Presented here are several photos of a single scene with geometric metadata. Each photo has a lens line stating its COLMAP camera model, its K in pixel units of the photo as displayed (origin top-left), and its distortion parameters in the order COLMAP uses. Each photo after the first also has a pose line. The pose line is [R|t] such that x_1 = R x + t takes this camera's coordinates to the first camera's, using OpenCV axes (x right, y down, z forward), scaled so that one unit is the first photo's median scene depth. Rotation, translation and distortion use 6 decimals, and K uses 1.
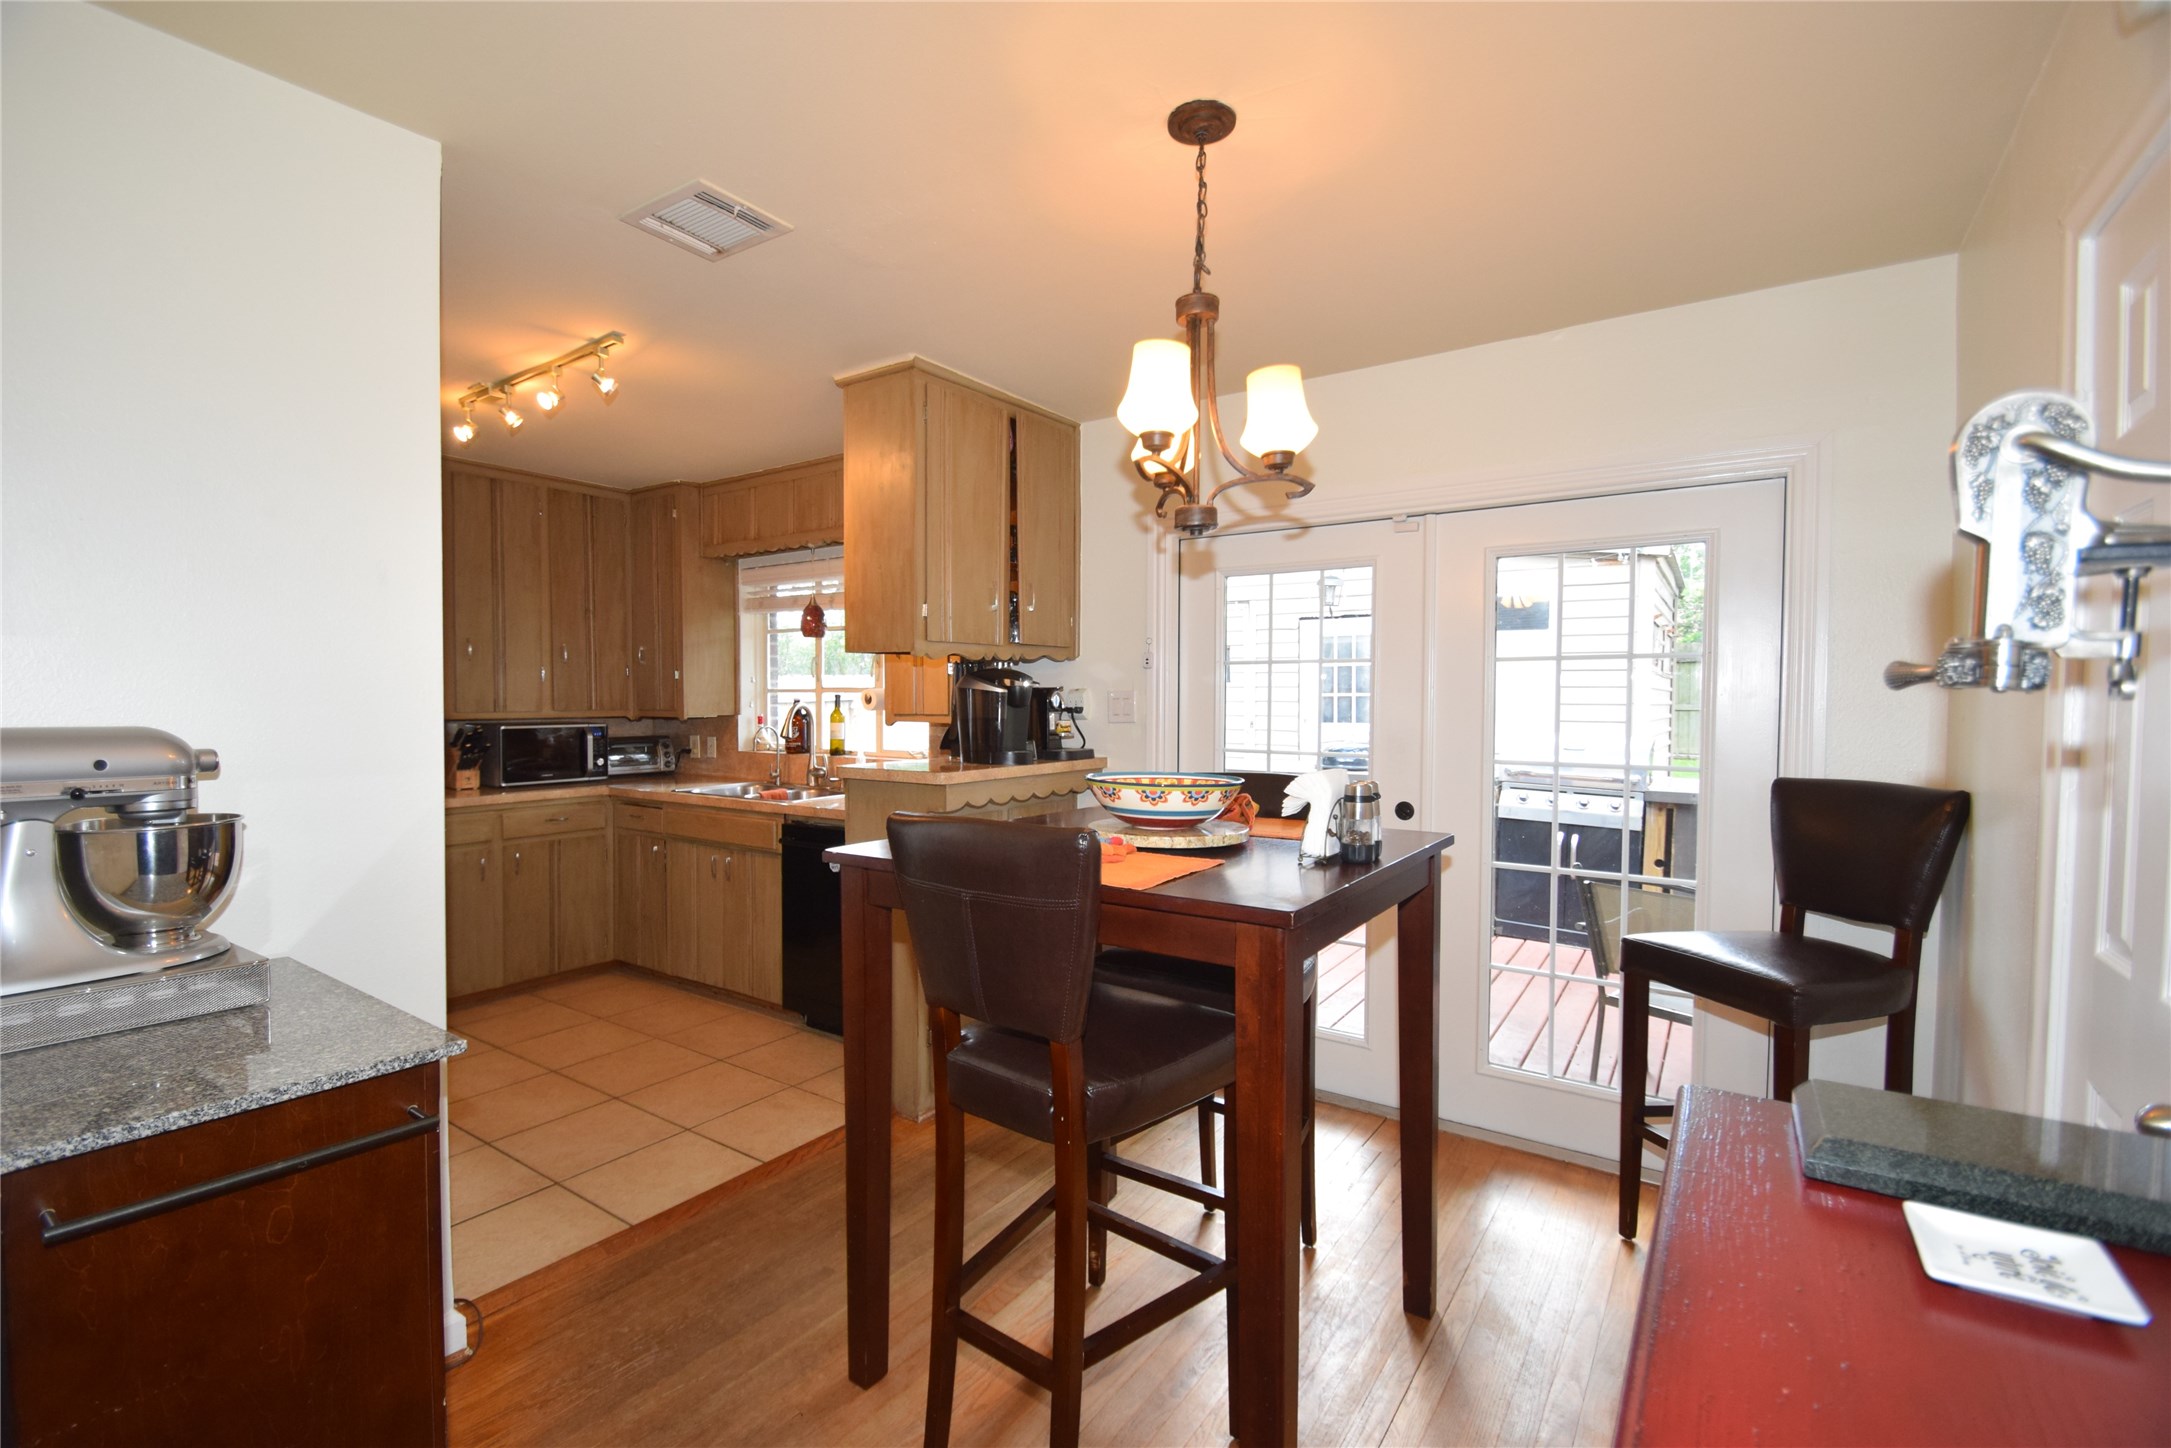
lens RADIAL K [[948.6, 0, 1059.0], [0, 948.6, 732.3], [0, 0, 1]] dist [0.007344, -0.008536]
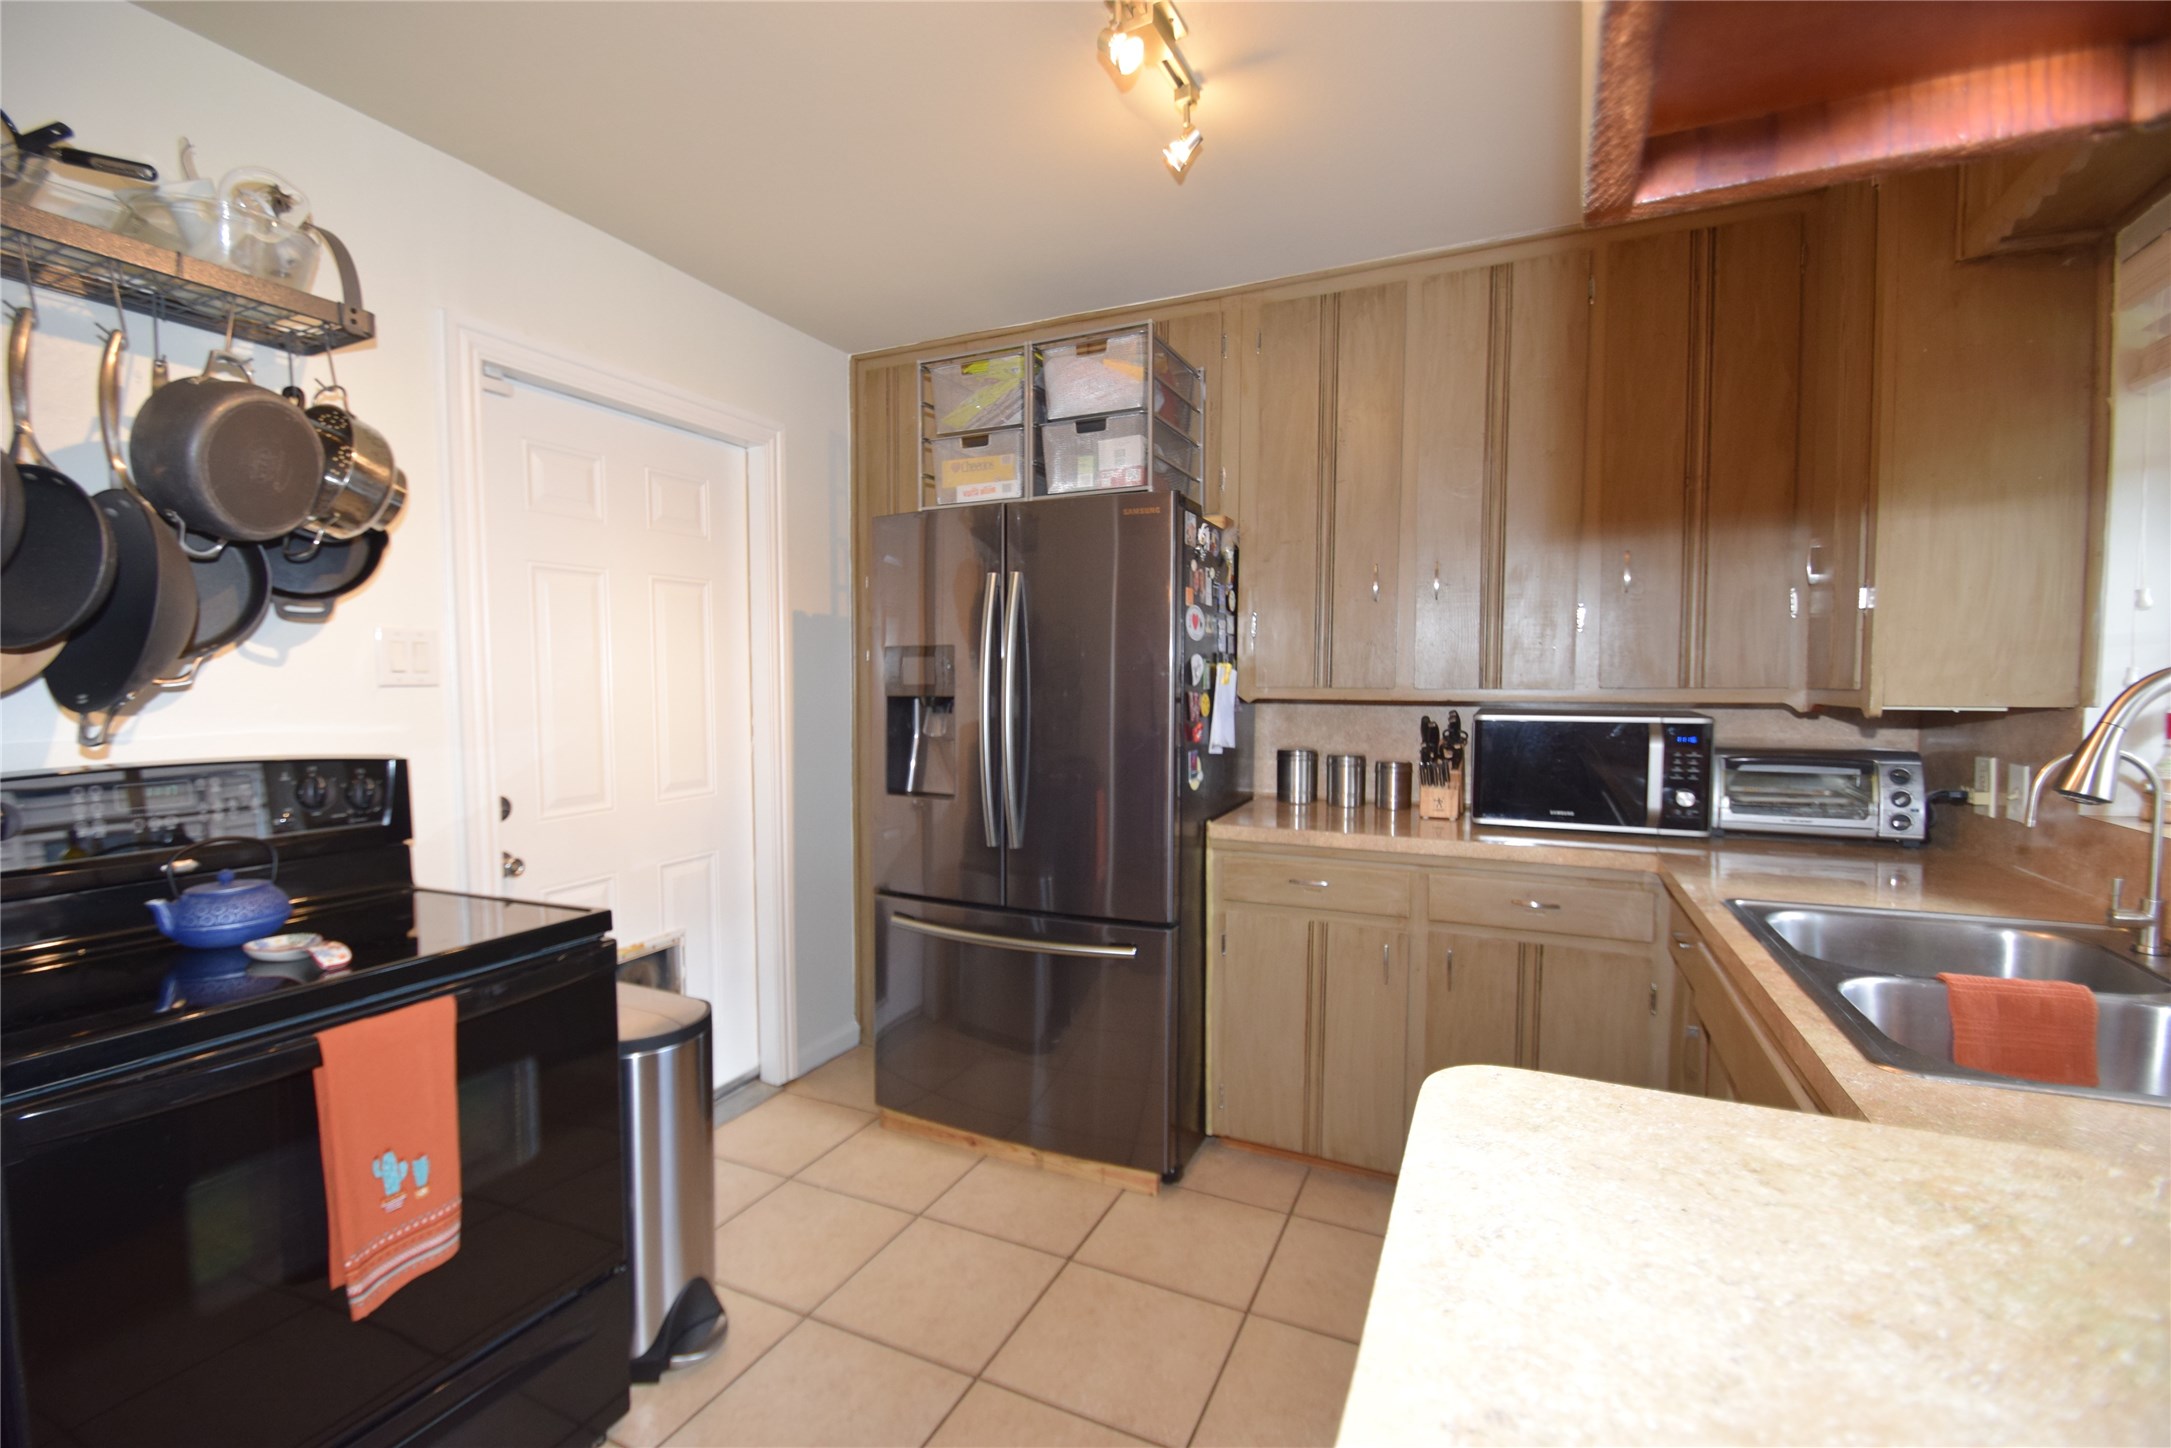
lens RADIAL K [[948.6, 0, 1059.0], [0, 948.6, 732.3], [0, 0, 1]] dist [0.007344, -0.008536]
pose [[0.165499, 0.049466, -0.984969, -0.074970], [-0.037062, 0.998348, 0.043911, -0.010867], [0.985513, 0.029238, 0.167059, 0.627111]]
